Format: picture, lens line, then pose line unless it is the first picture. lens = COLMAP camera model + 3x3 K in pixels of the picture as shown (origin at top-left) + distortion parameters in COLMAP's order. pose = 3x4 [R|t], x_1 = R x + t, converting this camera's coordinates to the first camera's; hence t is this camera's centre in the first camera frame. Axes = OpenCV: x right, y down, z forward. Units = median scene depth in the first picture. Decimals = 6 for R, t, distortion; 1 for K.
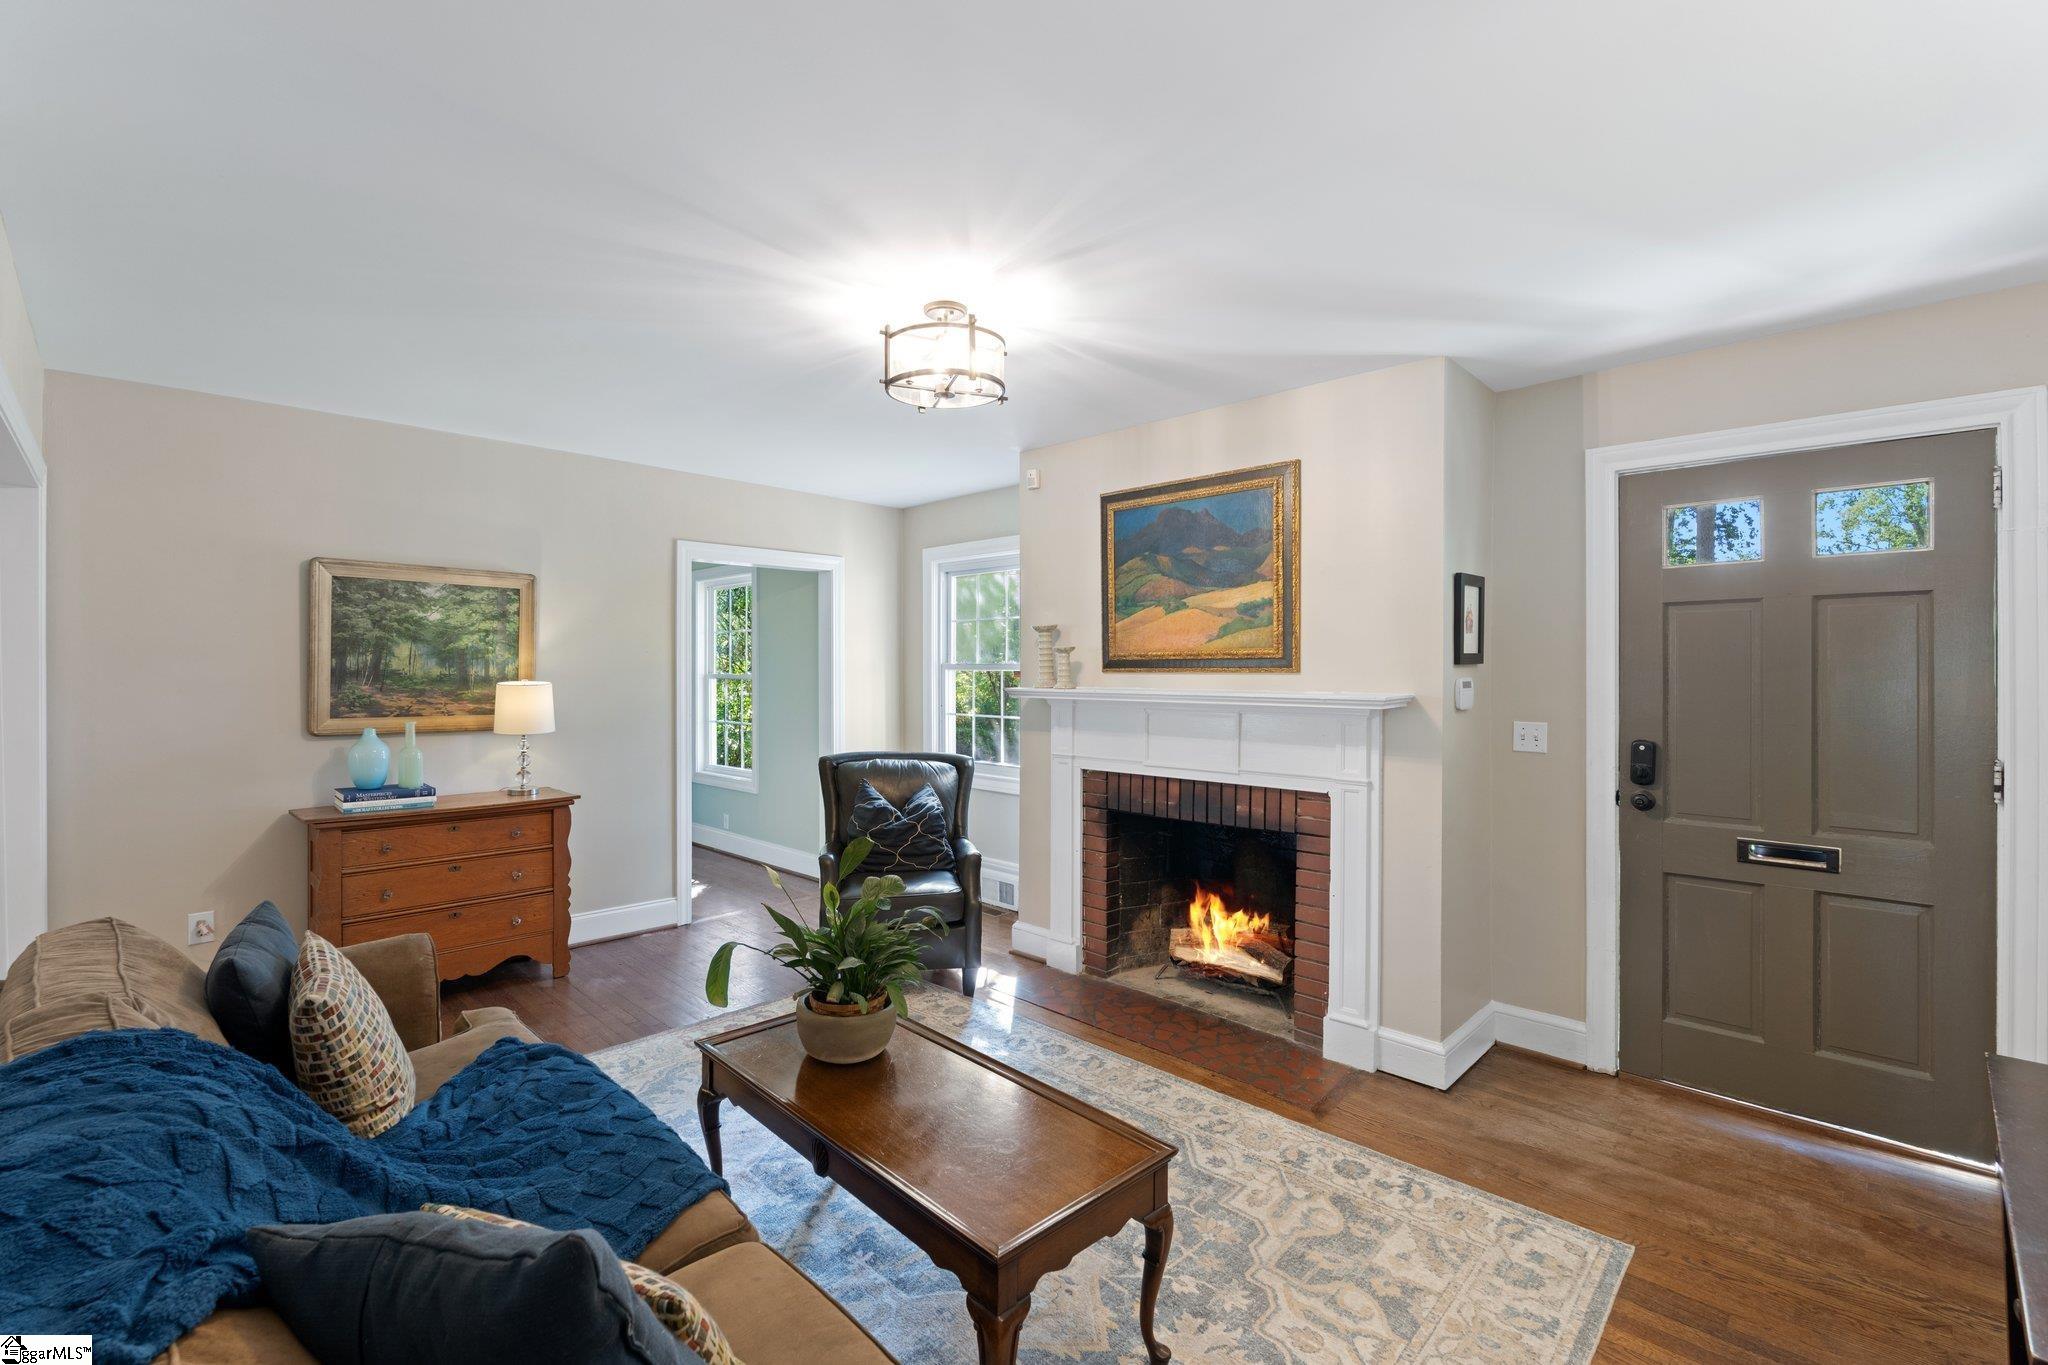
lens RADIAL K [[900.4, 0, 1024.8], [0, 900.4, 673.4], [0, 0, 1]] dist [0.001992, -0.003163]
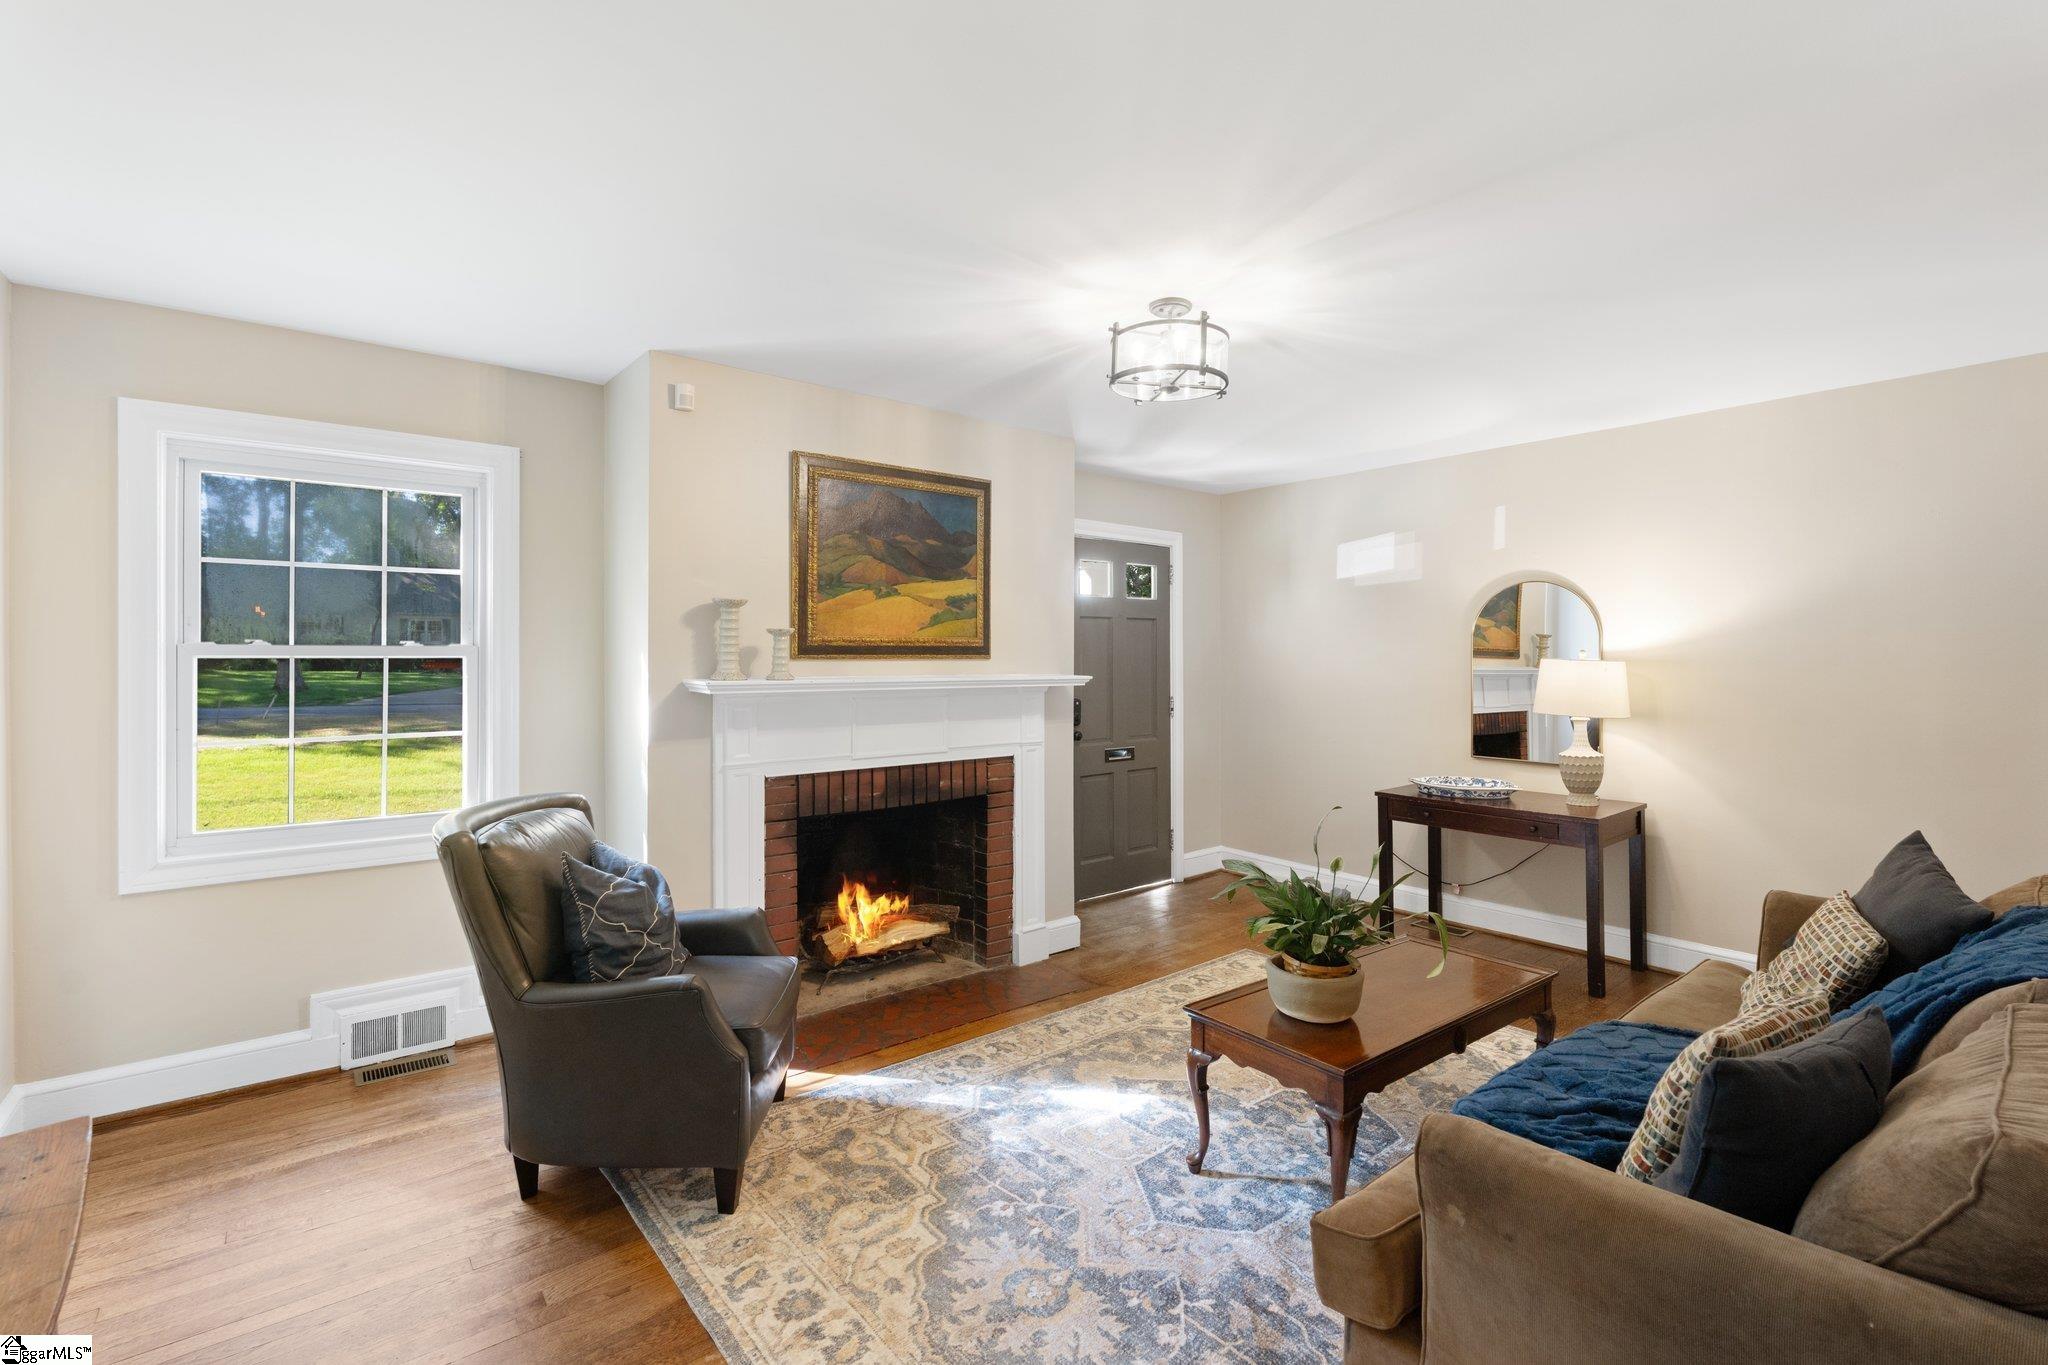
lens RADIAL K [[900.4, 0, 1002.3], [0, 900.4, 657.9], [0, 0, 1]] dist [0.001992, -0.003163]
pose [[0.127853, 0.000329, 0.991793, -0.768293], [0.006122, 0.999981, -0.001121, -0.000583], [-0.991774, 0.006215, 0.127848, 0.725365]]
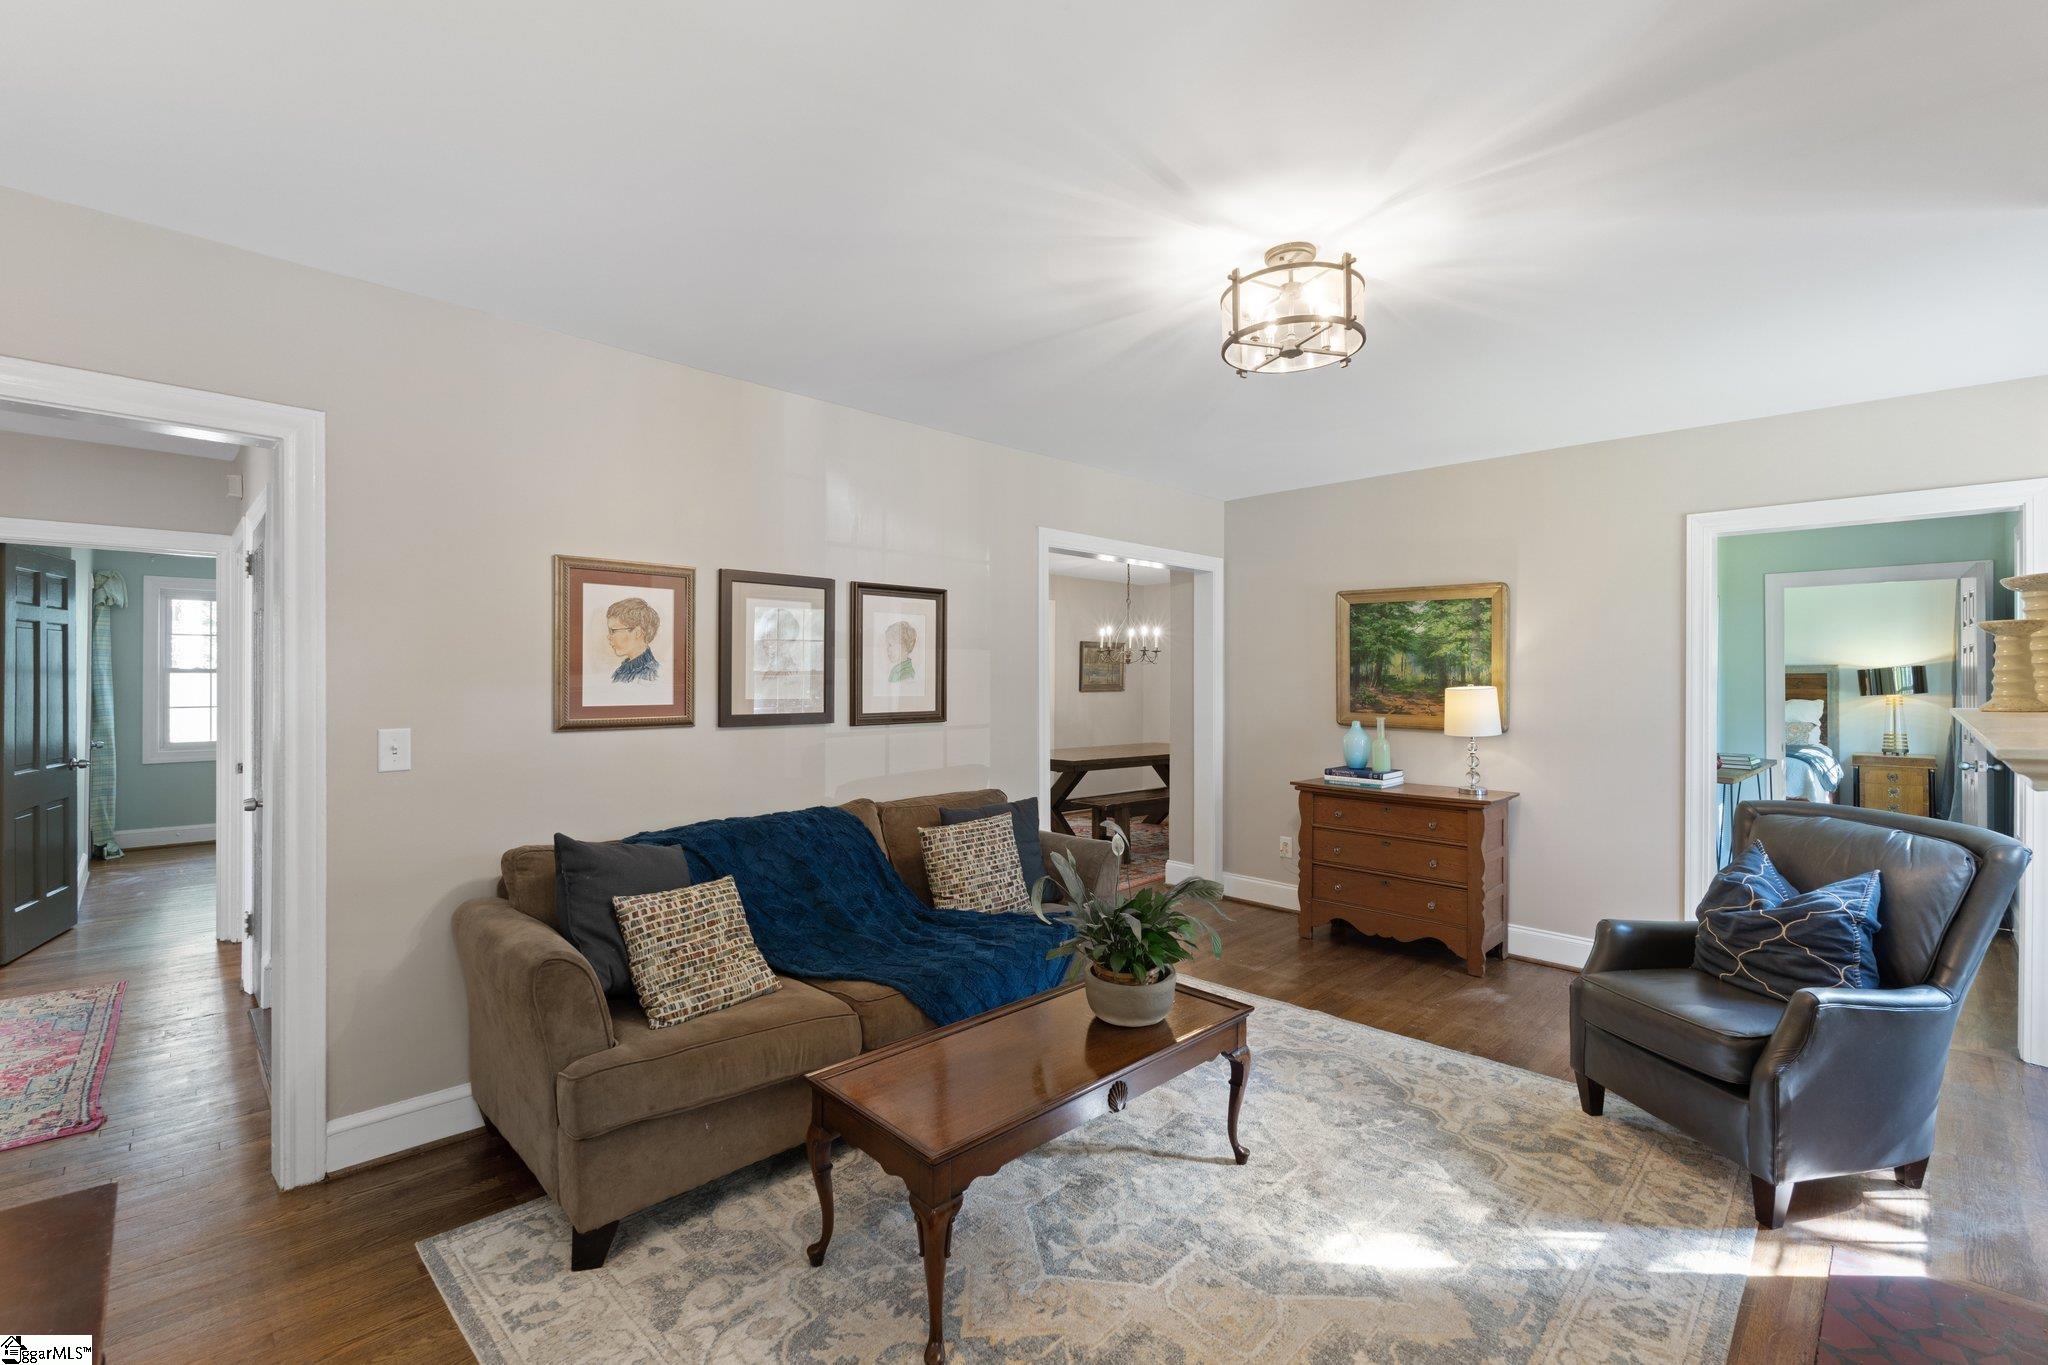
lens RADIAL K [[900.4, 0, 1015.4], [0, 900.4, 671.4], [0, 0, 1]] dist [0.001992, -0.003163]
pose [[-0.018951, -0.008493, -0.999784, 0.538056], [-0.006609, 0.999943, -0.008369, 0.004274], [0.999799, 0.006449, -0.019006, 0.518962]]
